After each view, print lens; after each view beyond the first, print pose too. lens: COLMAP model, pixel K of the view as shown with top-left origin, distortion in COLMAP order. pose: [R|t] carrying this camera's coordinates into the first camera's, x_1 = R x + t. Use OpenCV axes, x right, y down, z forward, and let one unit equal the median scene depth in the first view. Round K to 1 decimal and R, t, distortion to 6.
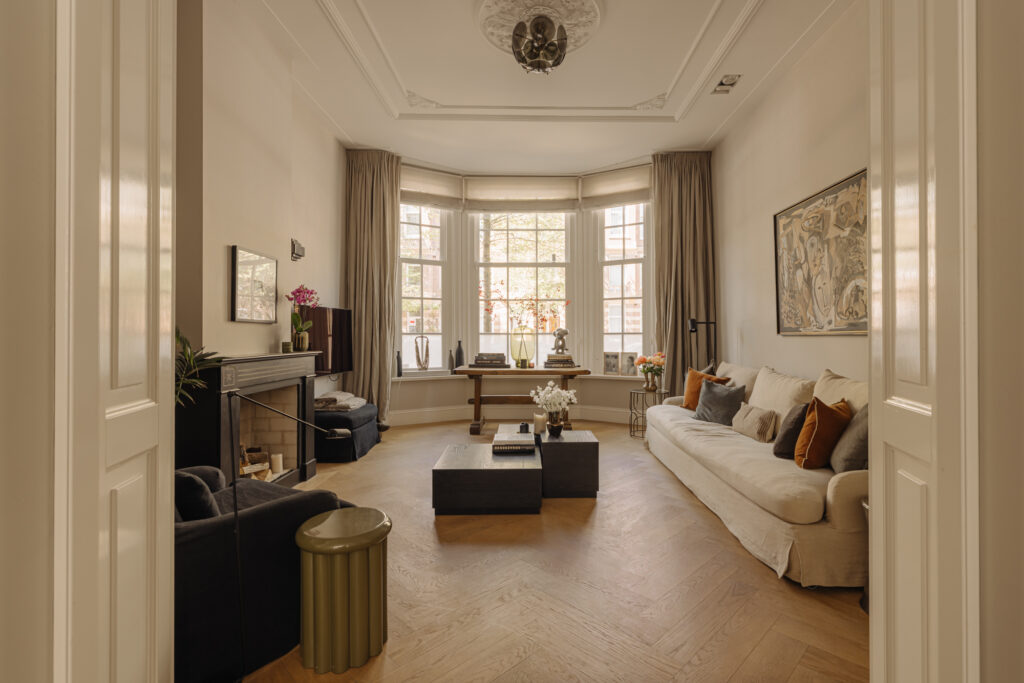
lens RADIAL K [[490.1, 0, 523.4], [0, 490.1, 330.7], [0, 0, 1]] dist [0.003321, 0.000084]
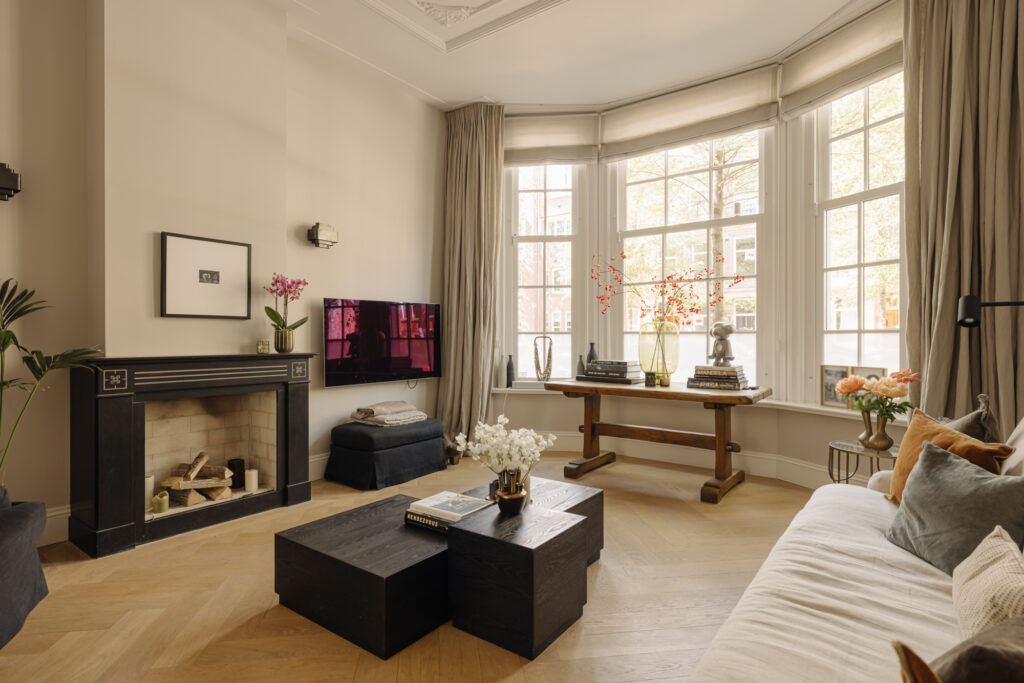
lens RADIAL K [[526.7, 0, 510.7], [0, 526.7, 338.9], [0, 0, 1]] dist [0.000107, 0.002547]
pose [[0.794006, 0.004574, -0.607893, 0.253724], [0.003418, 0.999922, 0.011988, 0.005654], [0.607900, -0.011596, 0.793929, 0.319525]]
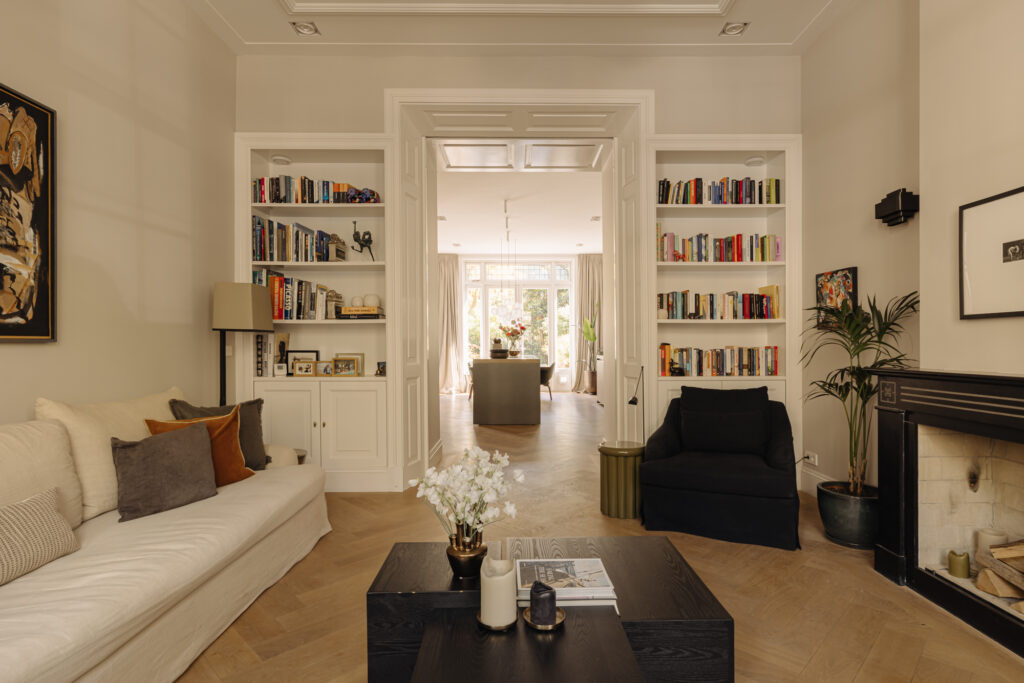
lens RADIAL K [[508.4, 0, 514.0], [0, 508.4, 360.3], [0, 0, 1]] dist [0.003934, 0.000490]
pose [[-0.999889, 0.003114, 0.014555, 0.006304], [0.003451, 0.999726, 0.023169, 0.009074], [-0.014478, 0.023217, -0.999626, 0.873216]]
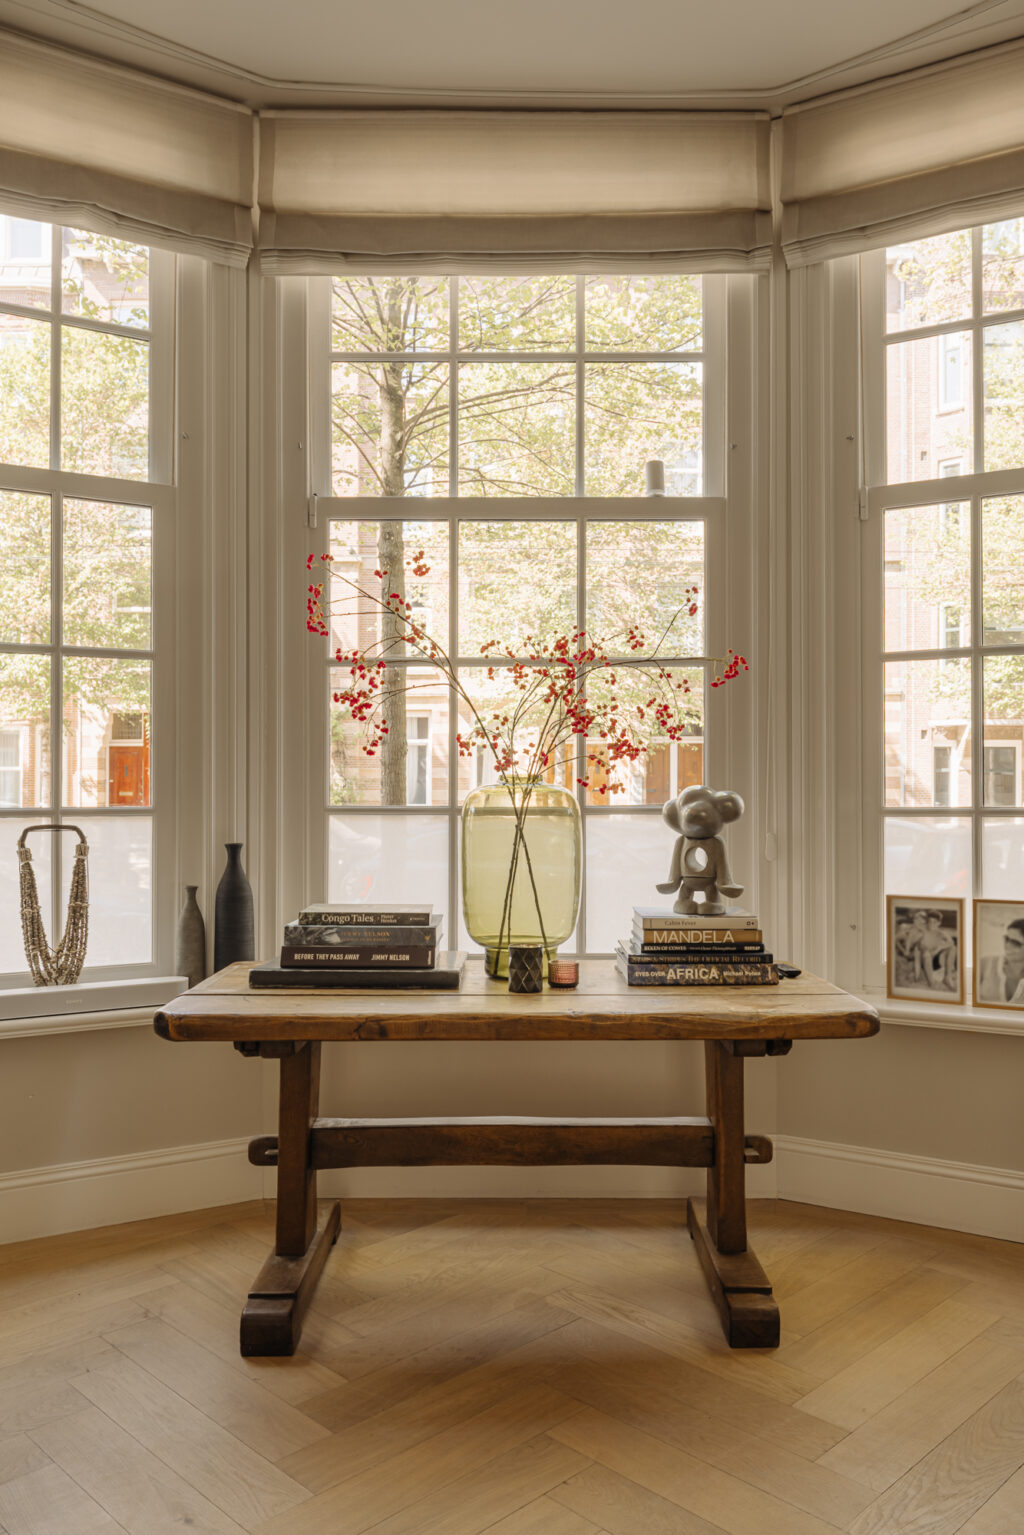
lens RADIAL K [[1180.3, 0, 516.1], [0, 1180.3, 764.3], [0, 0, 1]] dist [0.008252, 0.006211]
pose [[0.999995, 0.000958, 0.003106, -0.004709], [-0.000931, 0.999963, -0.008548, -0.010951], [-0.003115, 0.008545, 0.999959, 0.480835]]
